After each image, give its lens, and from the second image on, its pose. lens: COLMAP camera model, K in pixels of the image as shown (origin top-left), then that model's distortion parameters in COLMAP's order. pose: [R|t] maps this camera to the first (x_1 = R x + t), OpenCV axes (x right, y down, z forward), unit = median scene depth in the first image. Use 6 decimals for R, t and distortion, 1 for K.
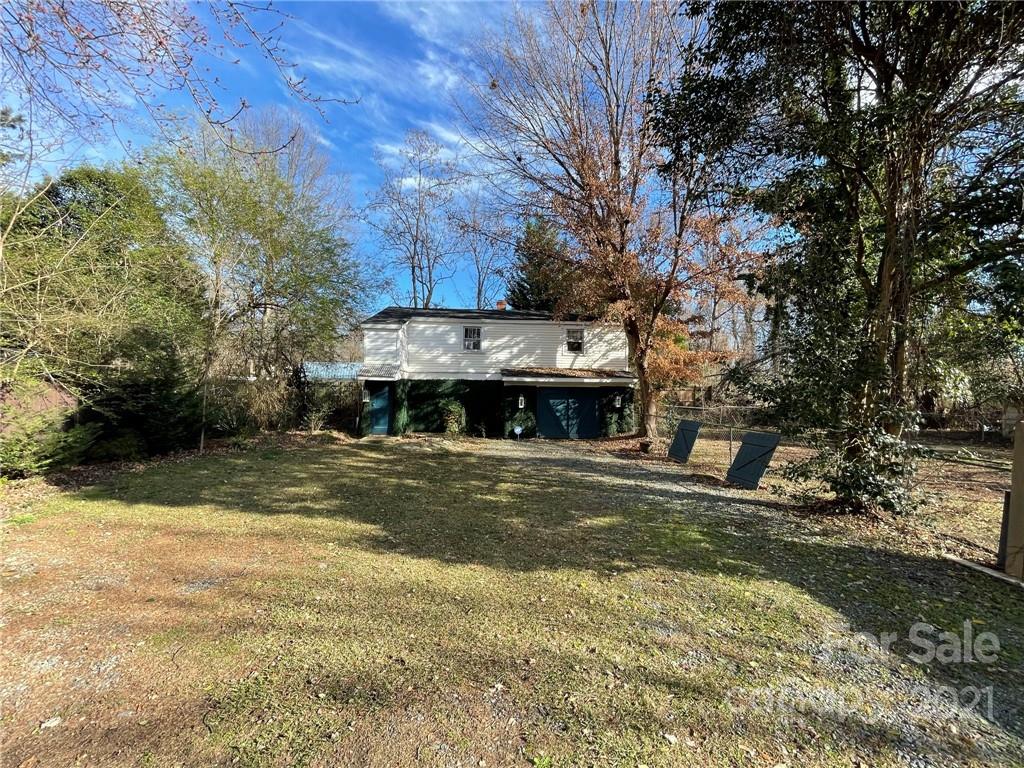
lens RADIAL K [[417.0, 0, 512.0], [0, 417.0, 384.0], [0, 0, 1]] dist [-0.001509, 0.000007]
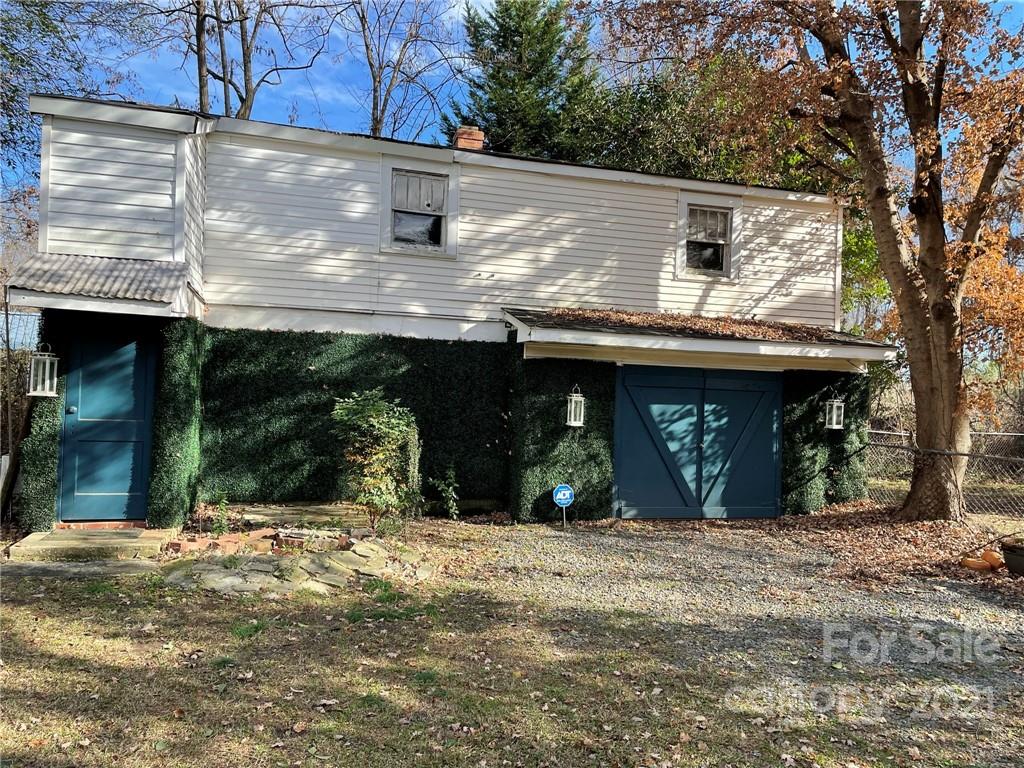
lens RADIAL K [[754.7, 0, 512.0], [0, 754.7, 384.0], [0, 0, 1]] dist [0.119081, -0.163978]
pose [[0.977984, 0.026326, 0.207013, -0.147666], [-0.026774, 0.999641, -0.000635, 0.024859], [-0.206955, -0.004921, 0.978338, 0.421645]]
